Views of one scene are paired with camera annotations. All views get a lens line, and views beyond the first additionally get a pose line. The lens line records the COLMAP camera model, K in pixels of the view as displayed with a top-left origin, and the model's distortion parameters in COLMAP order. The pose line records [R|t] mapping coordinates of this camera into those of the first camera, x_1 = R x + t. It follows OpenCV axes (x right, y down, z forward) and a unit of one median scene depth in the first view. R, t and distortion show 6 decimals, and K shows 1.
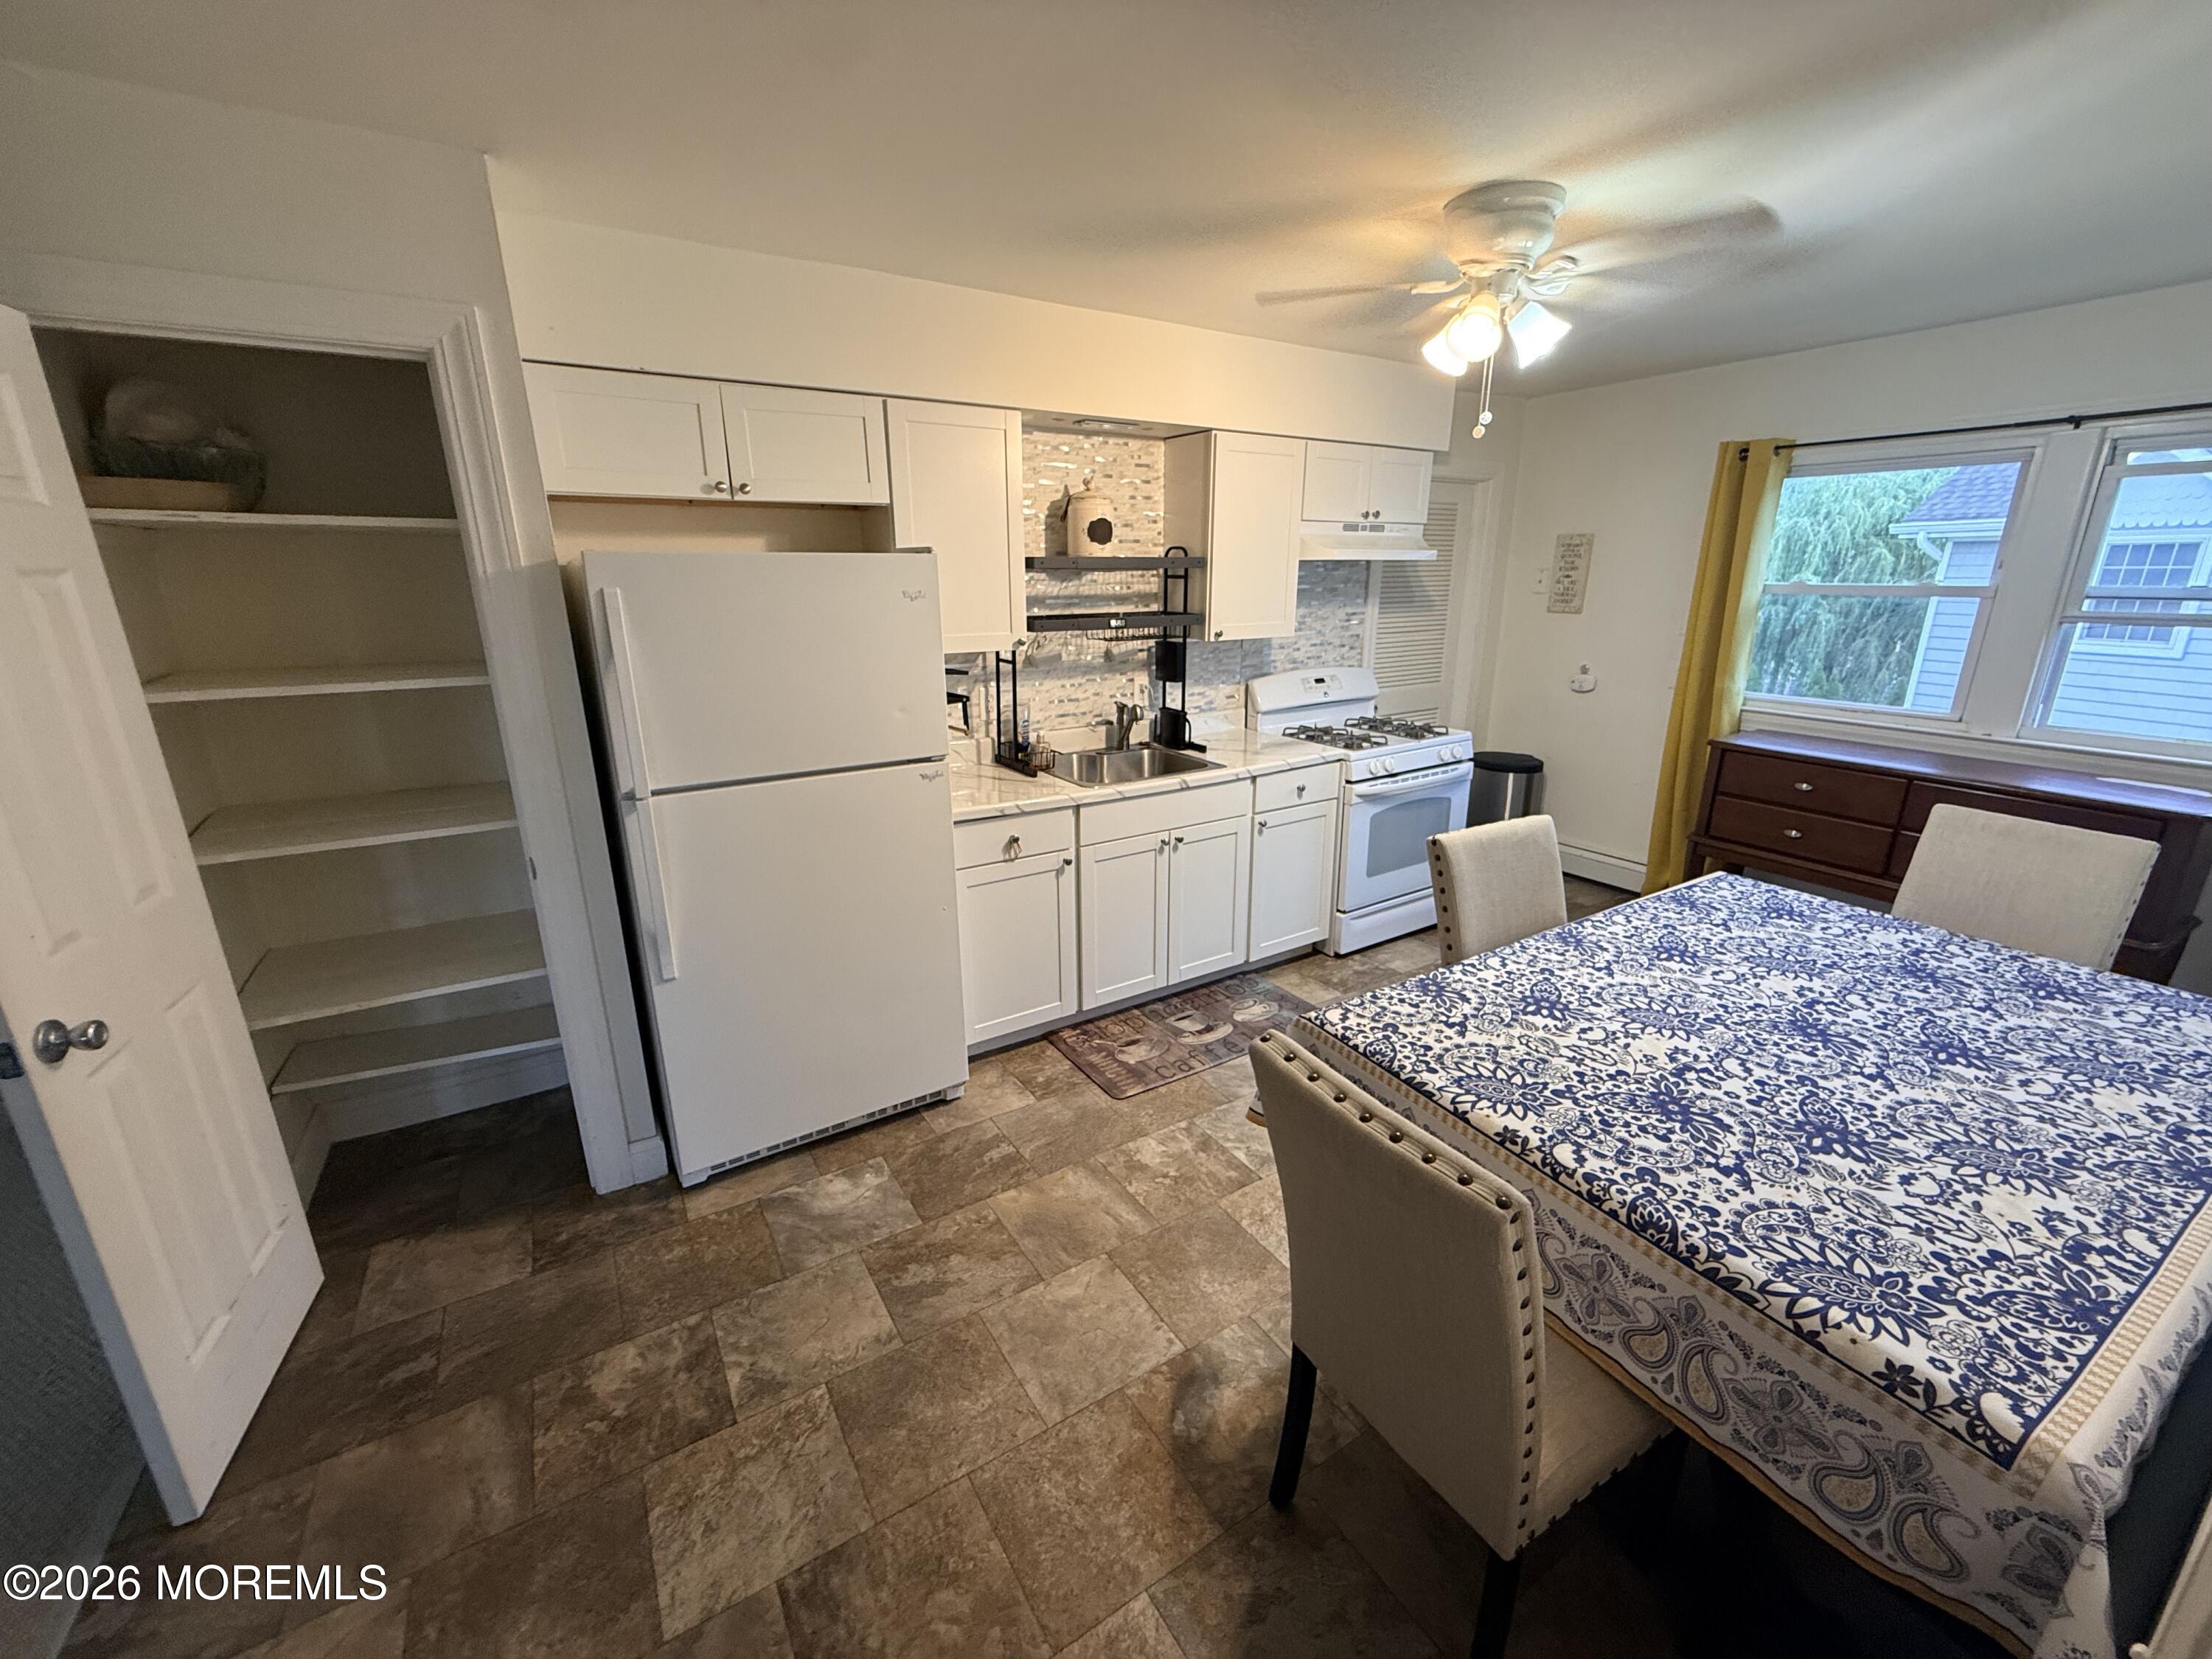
lens RADIAL K [[882.5, 0, 1107.5], [0, 882.5, 828.9], [0, 0, 1]] dist [0.002243, -0.000276]
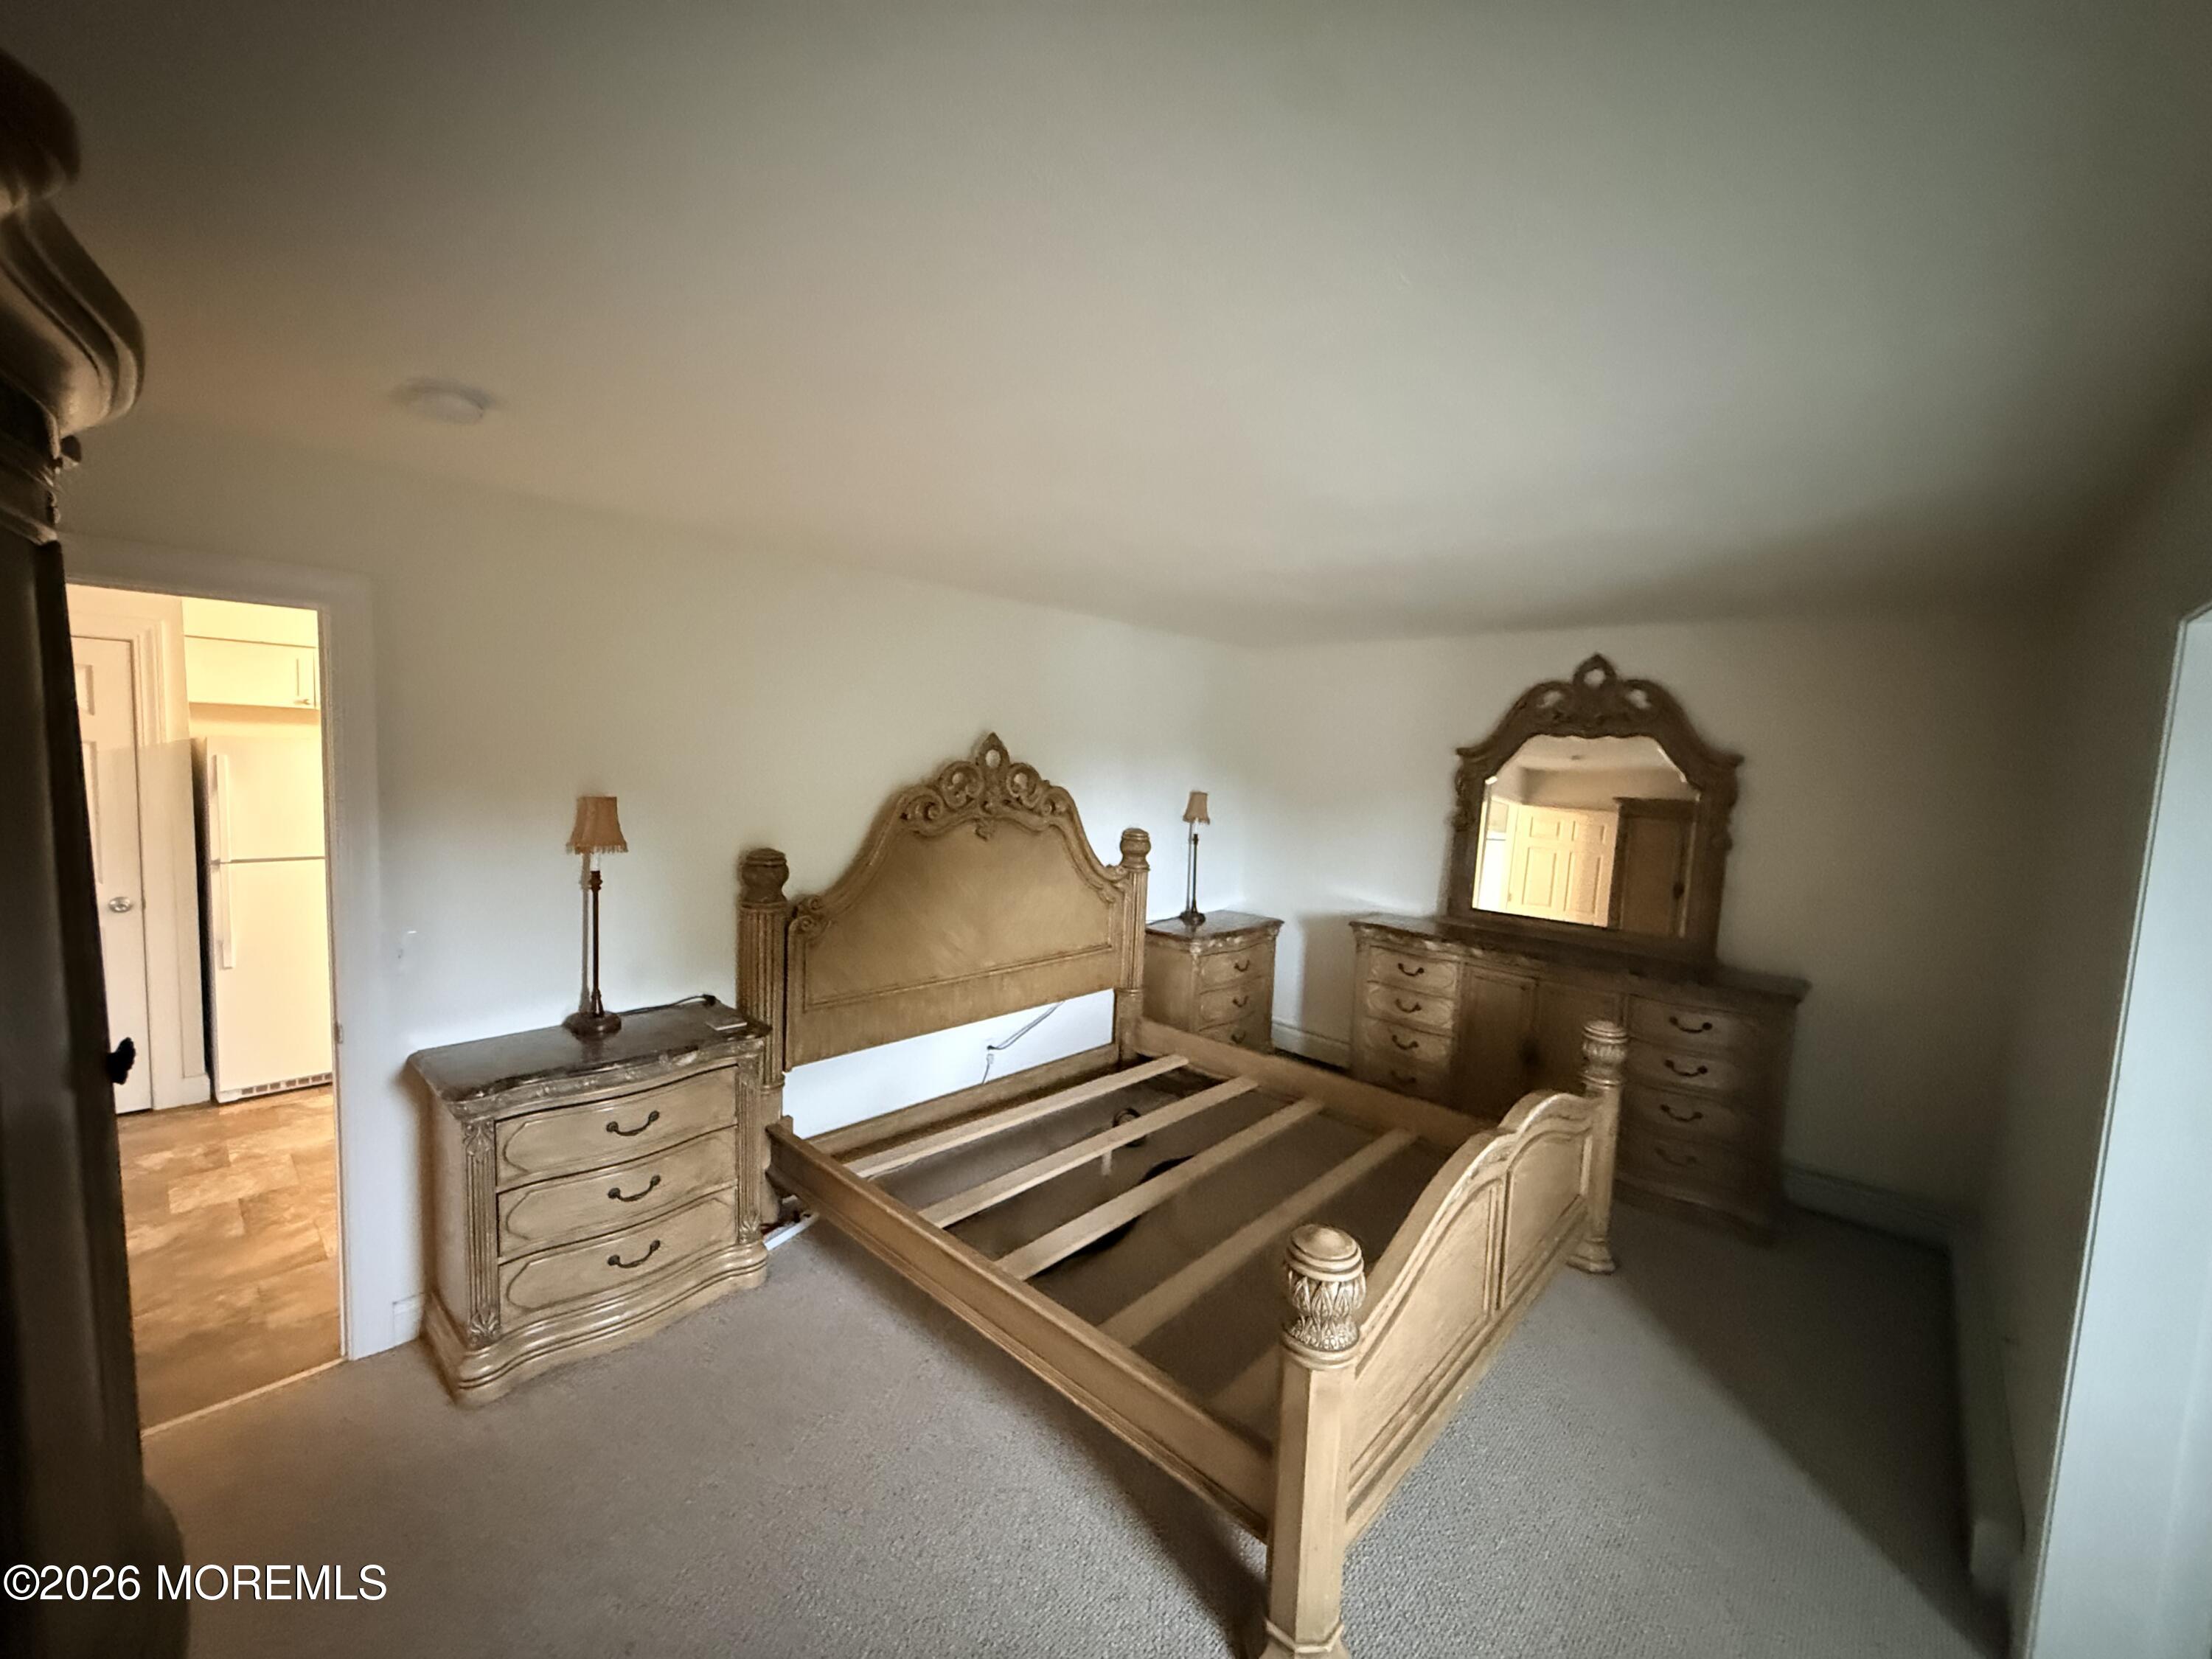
lens RADIAL K [[882.5, 0, 1103.7], [0, 882.5, 824.5], [0, 0, 1]] dist [0.002243, -0.000276]
pose [[0.963104, 0.025005, 0.267964, 0.714750], [0.027255, 0.981494, -0.189544, 0.271244], [-0.267745, 0.189854, 0.944599, -1.203005]]
